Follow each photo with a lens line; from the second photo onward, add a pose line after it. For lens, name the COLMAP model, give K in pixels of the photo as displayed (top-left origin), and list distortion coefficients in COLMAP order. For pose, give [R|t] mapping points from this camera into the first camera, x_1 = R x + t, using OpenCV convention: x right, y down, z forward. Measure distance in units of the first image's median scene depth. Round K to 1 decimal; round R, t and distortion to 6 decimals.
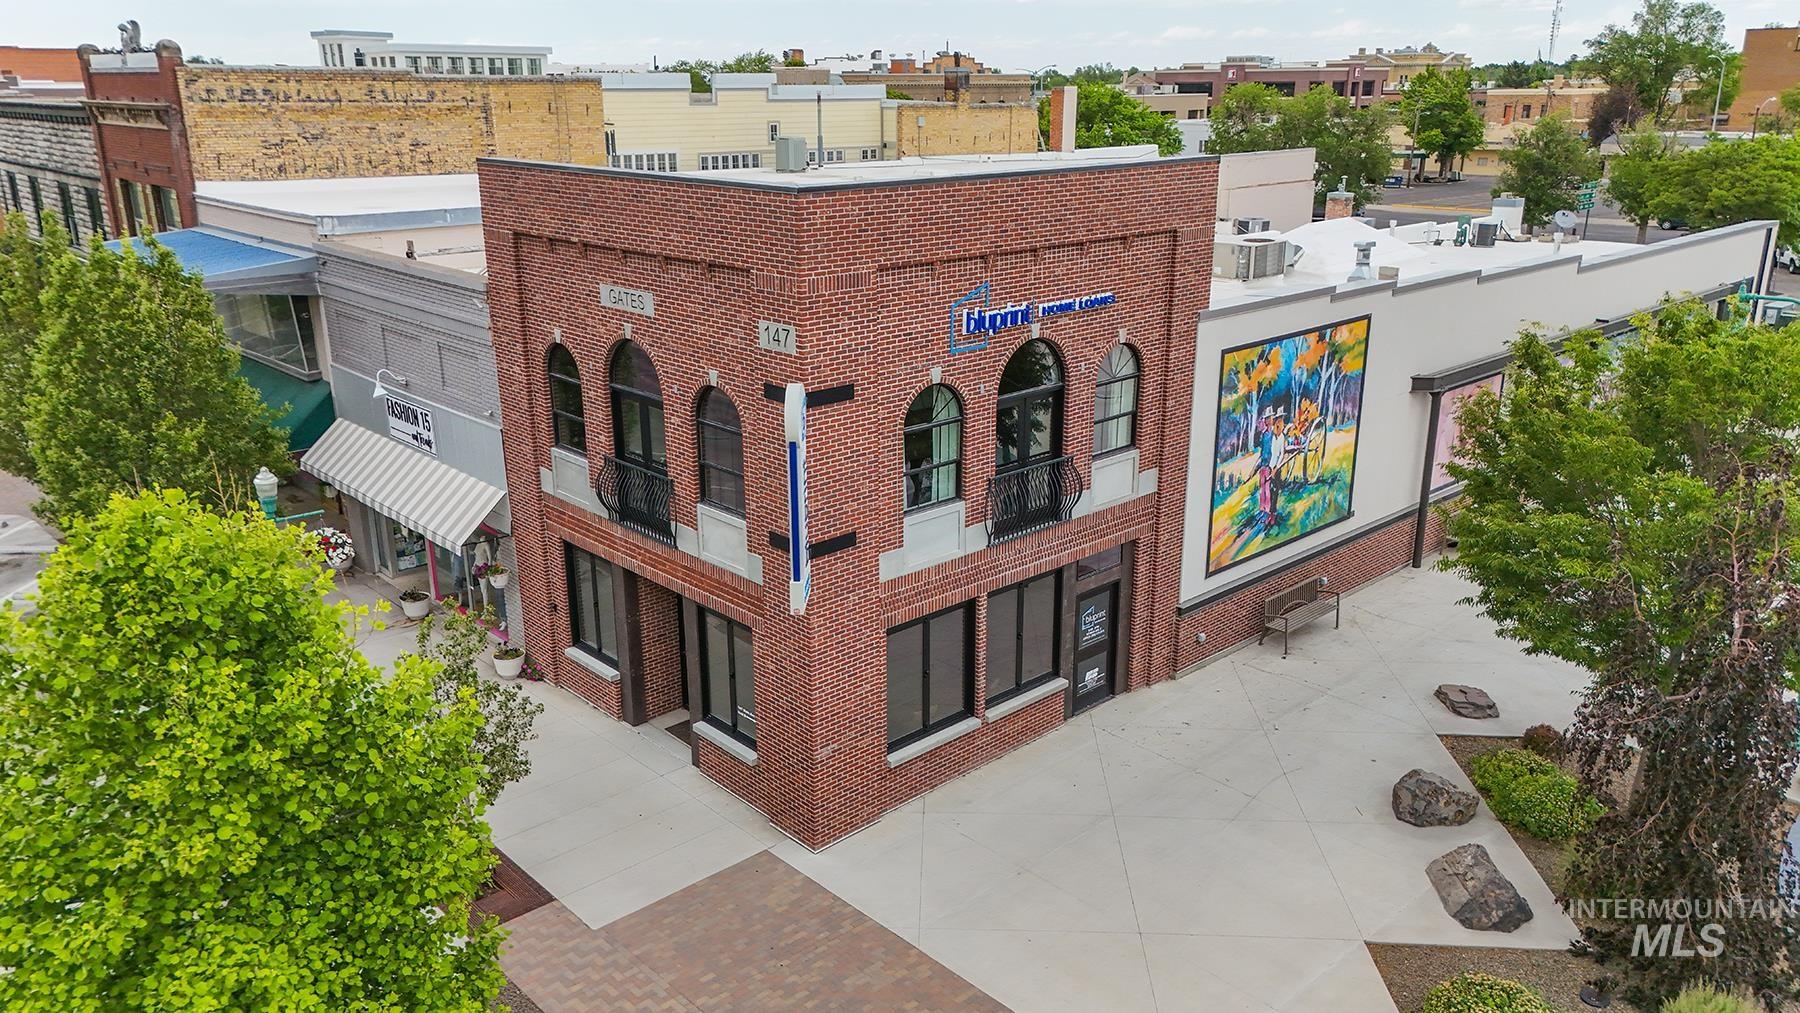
lens RADIAL K [[1319.2, 0, 897.4], [0, 1319.2, 509.3], [0, 0, 1]] dist [0.075153, -0.066663]
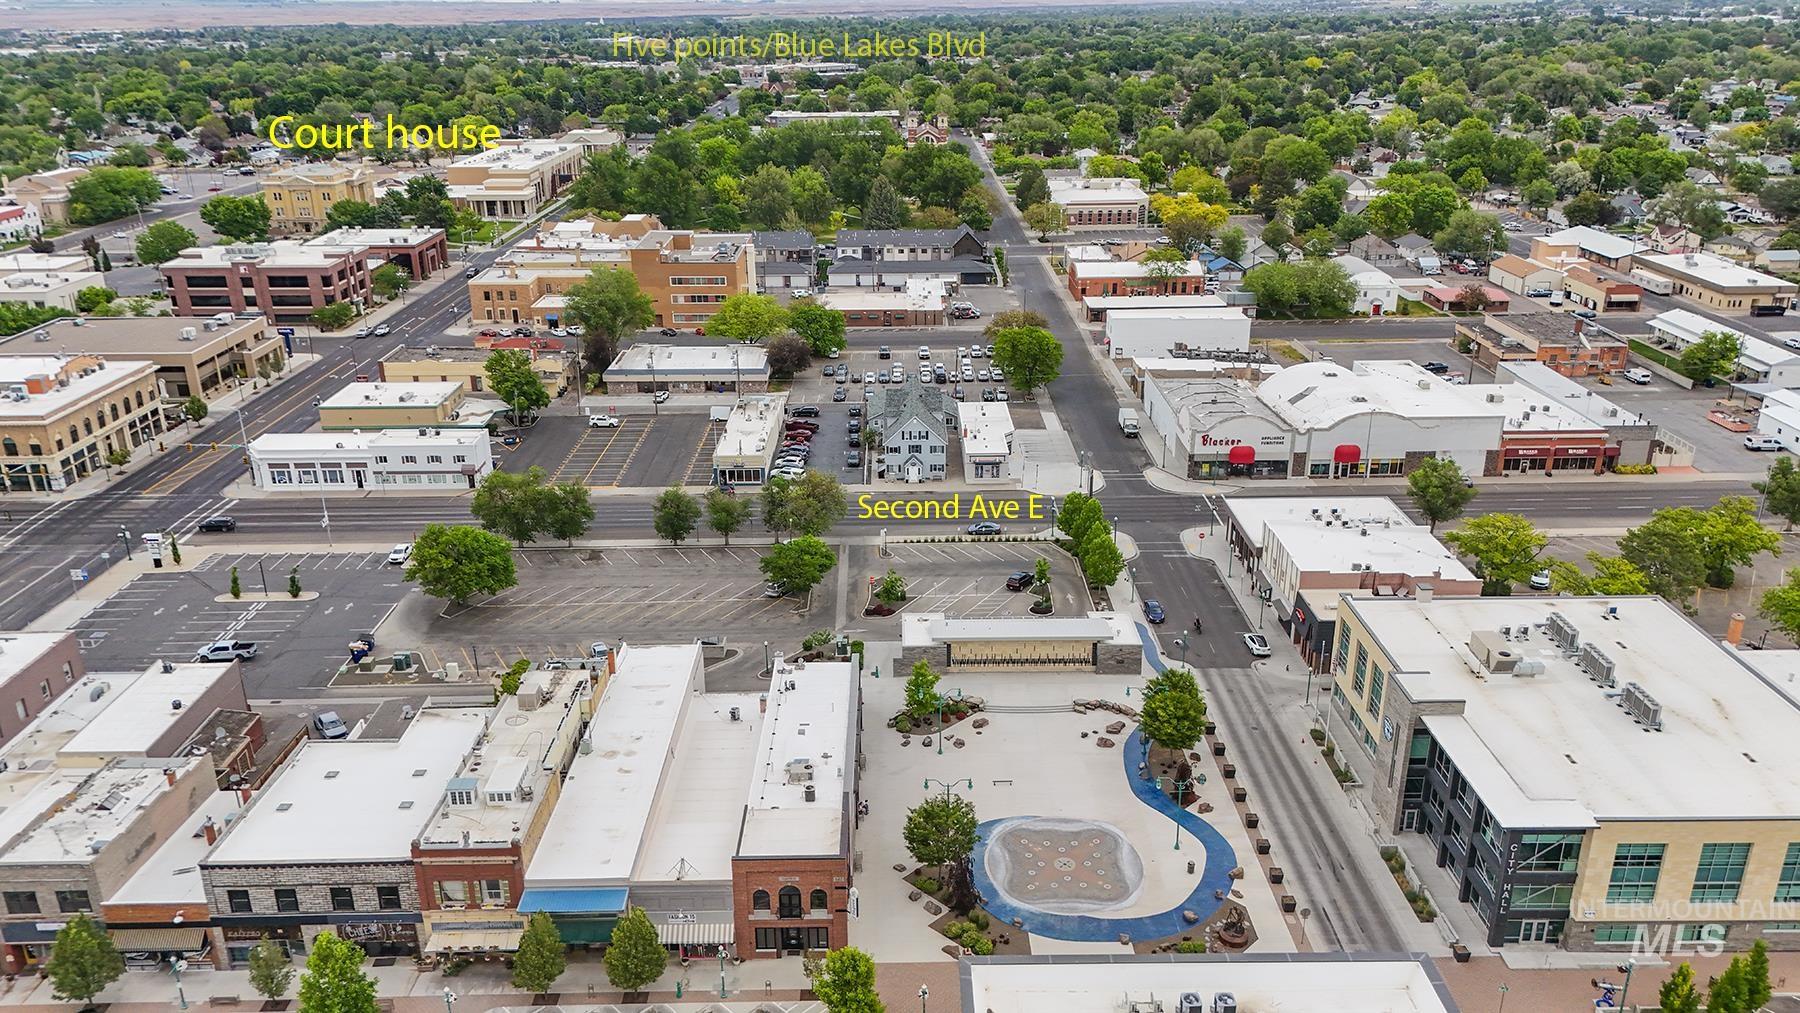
lens RADIAL K [[1319.2, 0, 904.4], [0, 1319.2, 507.3], [0, 0, 1]] dist [0.075153, -0.066663]
pose [[0.670793, -0.266069, 0.692275, -2.626745], [0.230551, 0.961994, 0.146336, -1.869608], [-0.704900, 0.061444, 0.706641, -2.578726]]
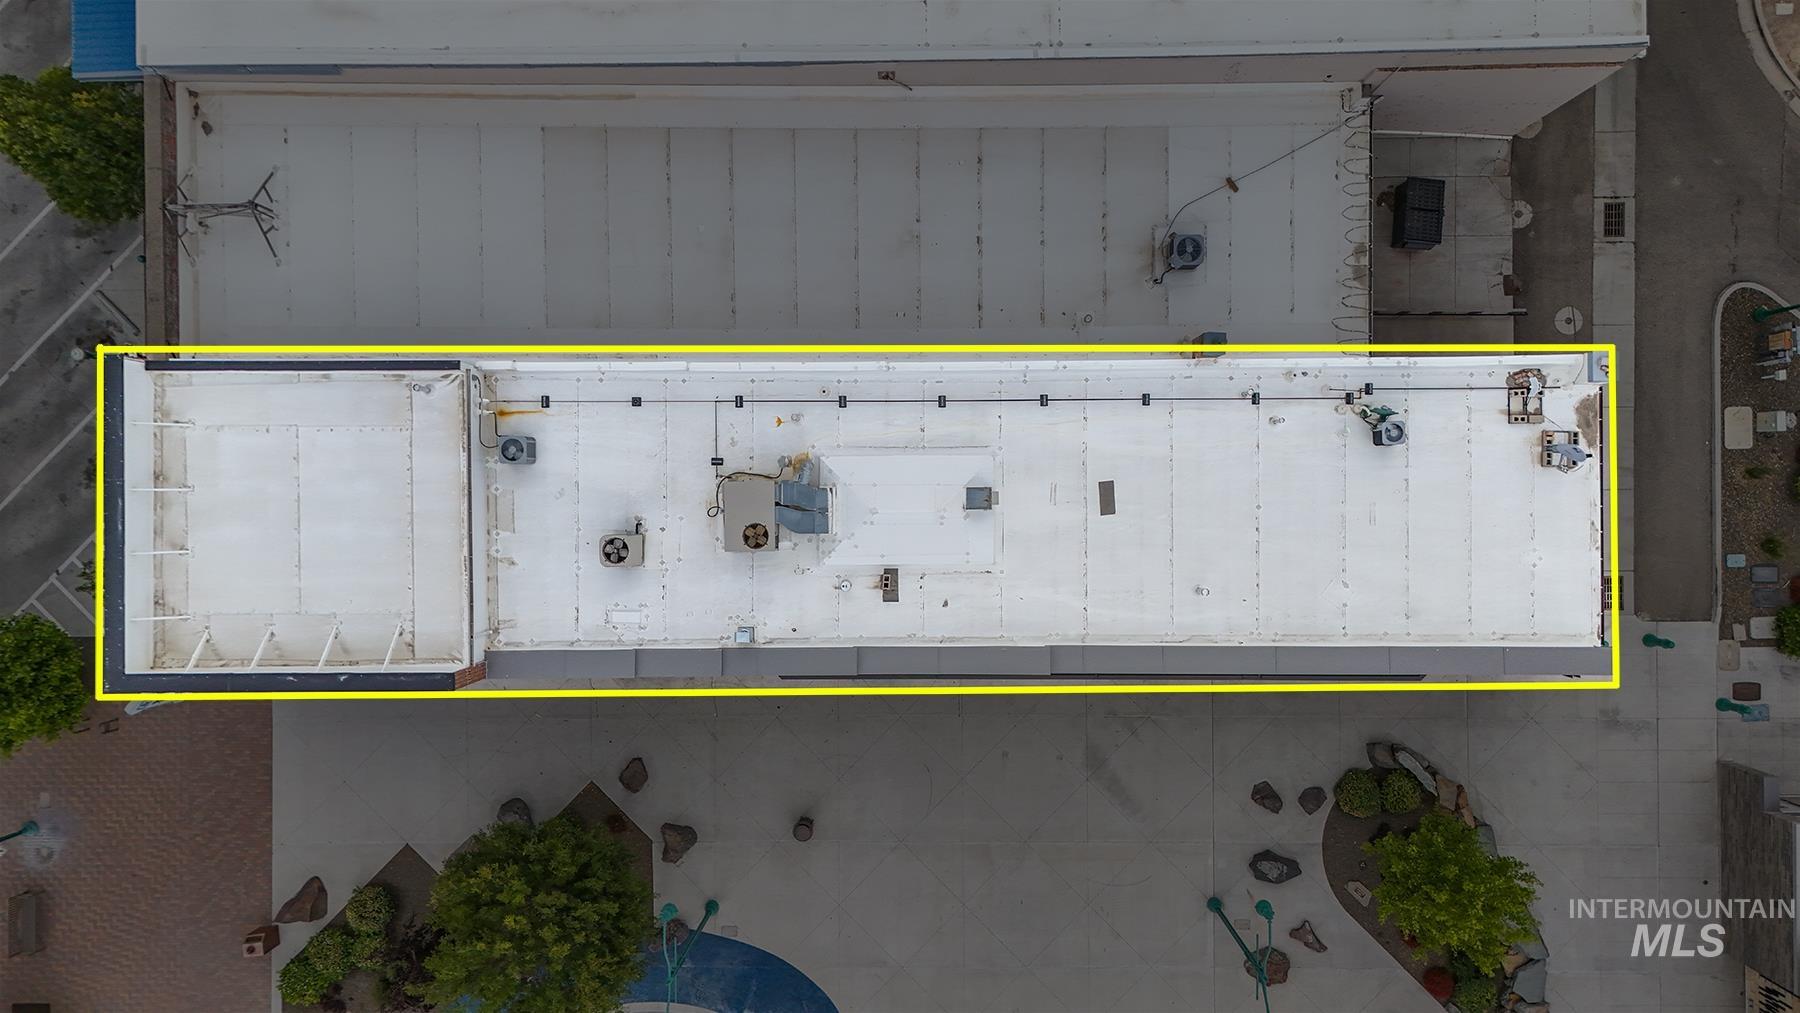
lens RADIAL K [[1319.2, 0, 901.7], [0, 1319.2, 494.8], [0, 0, 1]] dist [0.075153, -0.066663]
pose [[0.738045, 0.674535, -0.017083, 0.478093], [-0.183538, 0.225054, 0.956904, -1.802297], [0.649309, -0.703103, 0.289903, 0.993881]]
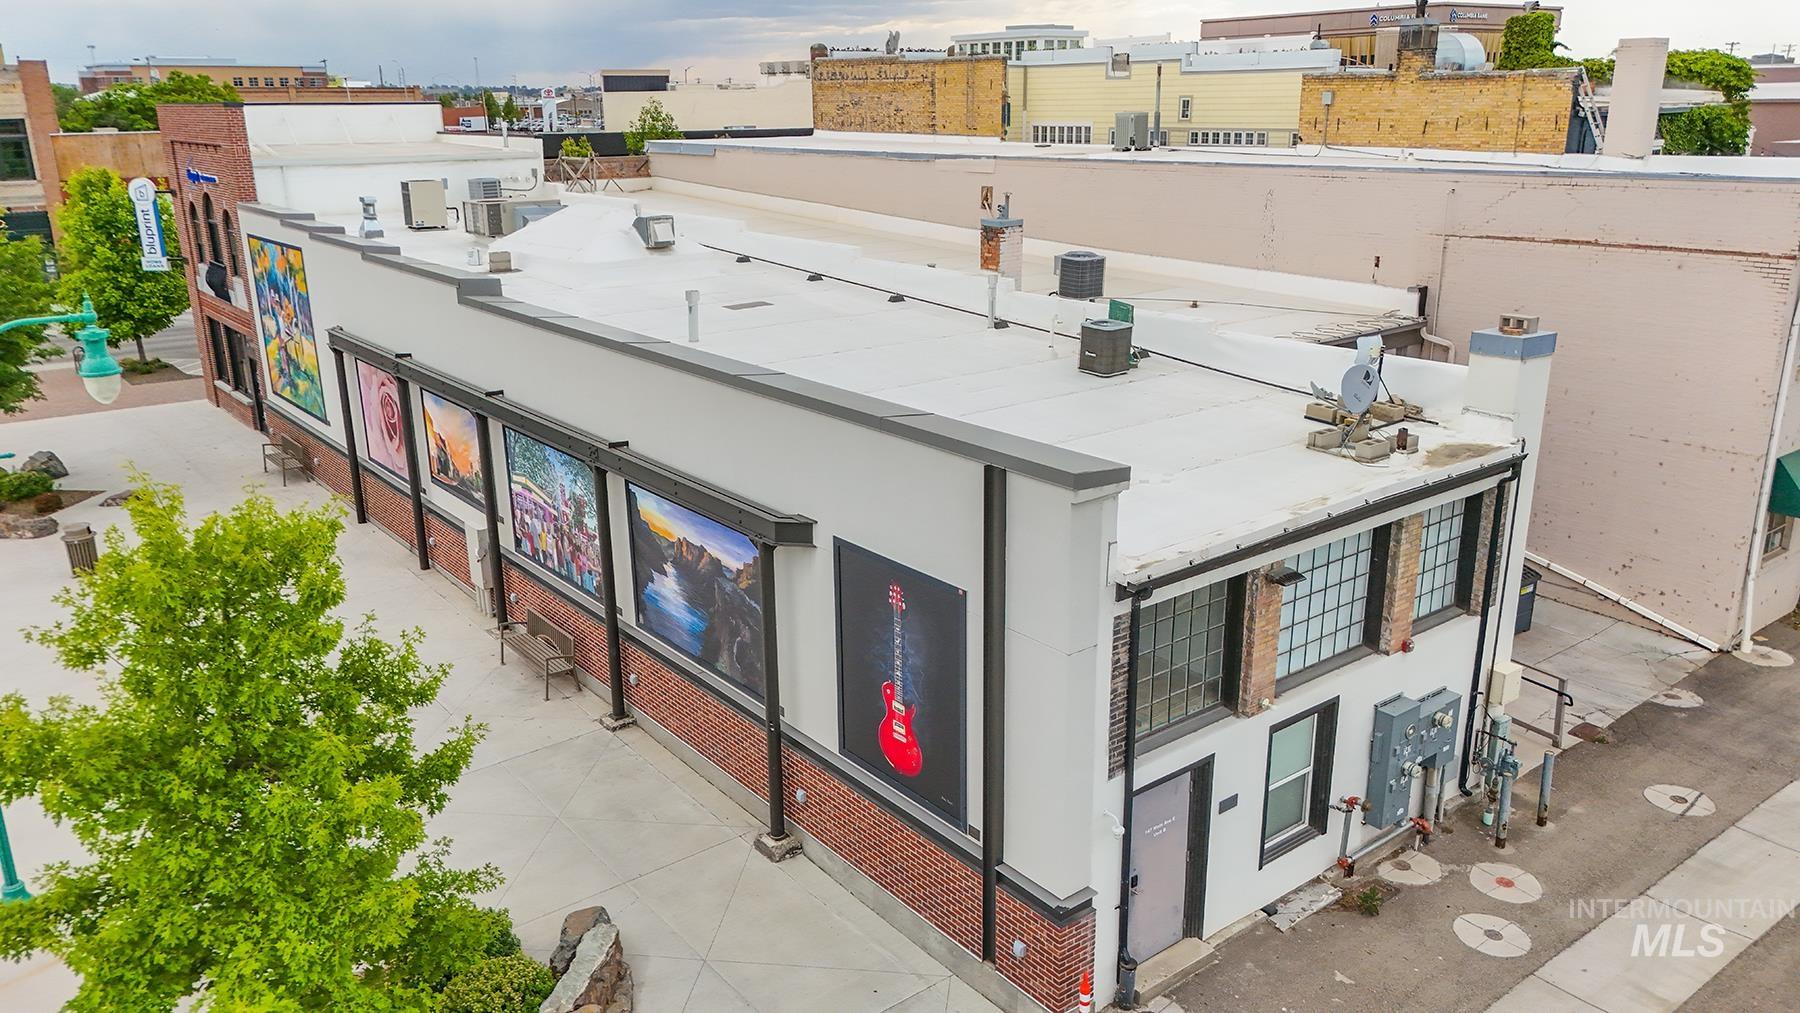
lens RADIAL K [[1319.2, 0, 895.4], [0, 1319.2, 530.1], [0, 0, 1]] dist [0.075153, -0.066663]
pose [[-0.085337, 0.313572, -0.945722, 1.726661], [-0.293964, 0.899007, 0.324609, -0.527181], [0.951999, 0.305709, 0.015460, 1.783102]]
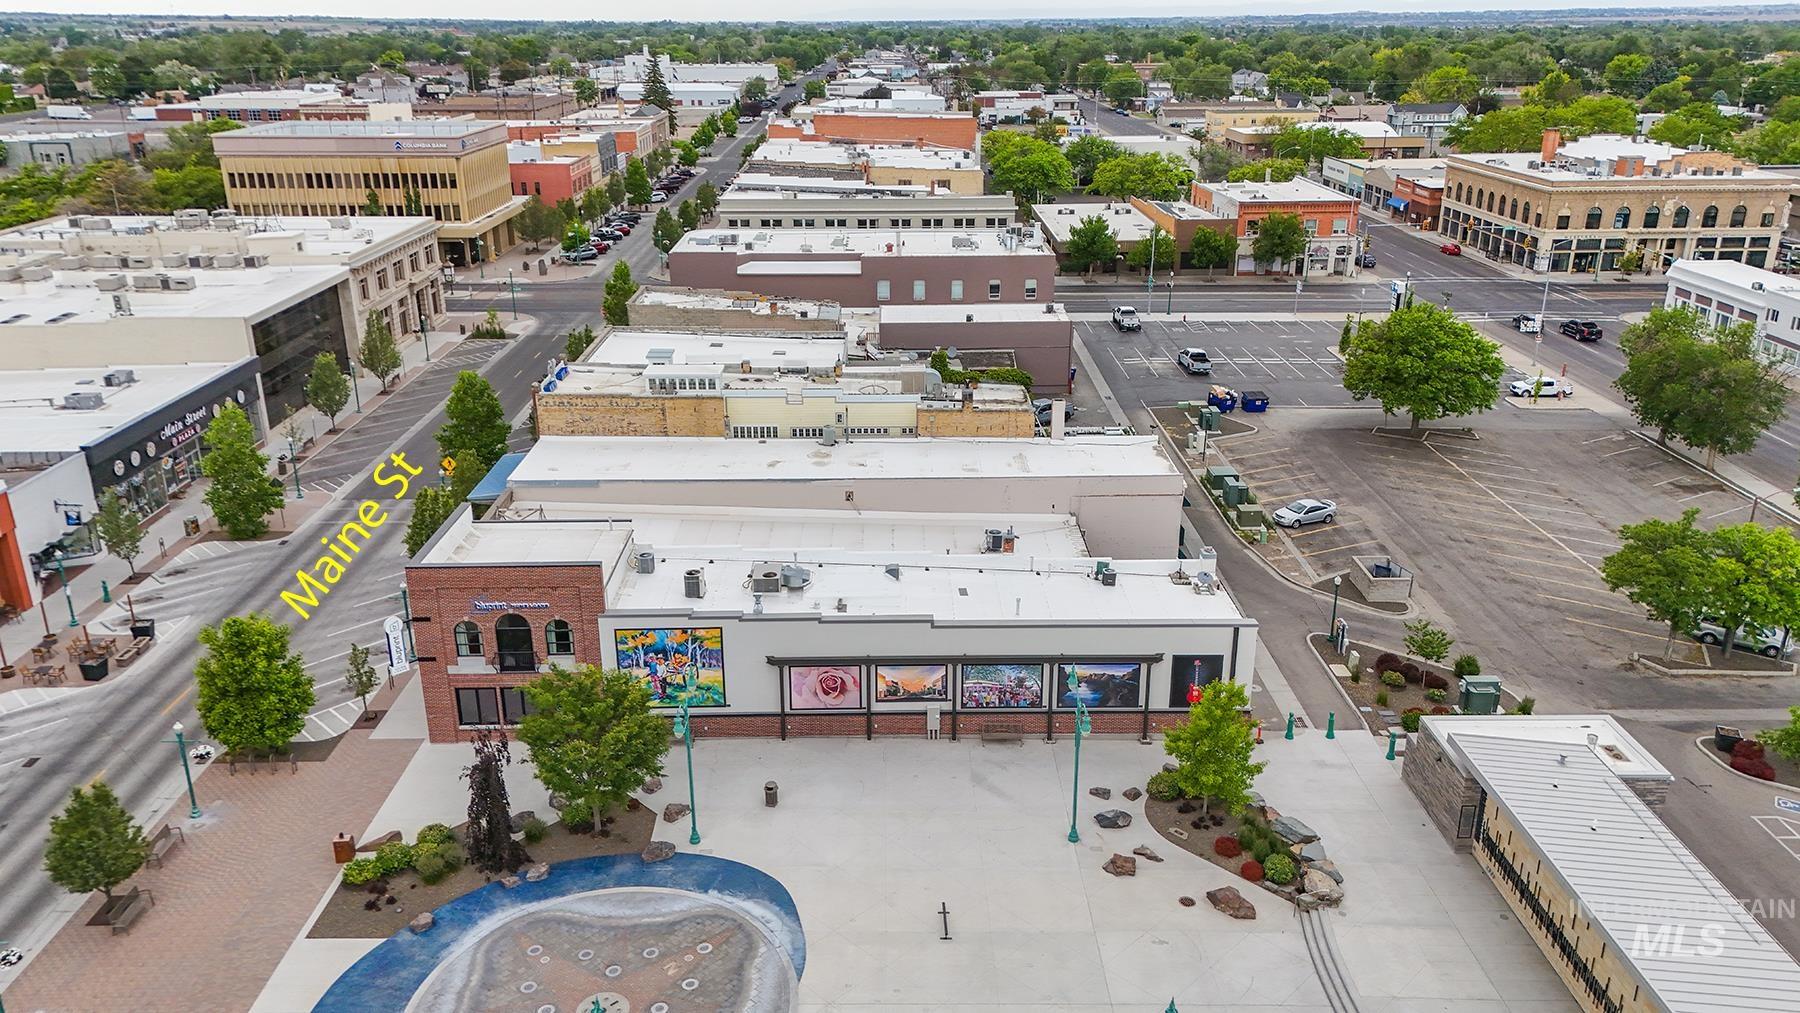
lens RADIAL K [[1319.2, 0, 902.4], [0, 1319.2, 513.1], [0, 0, 1]] dist [0.075153, -0.066663]
pose [[0.743146, 0.236987, -0.625756, 2.321490], [-0.203850, 0.970910, 0.125613, -0.810604], [0.637322, 0.034212, 0.769838, -0.714808]]
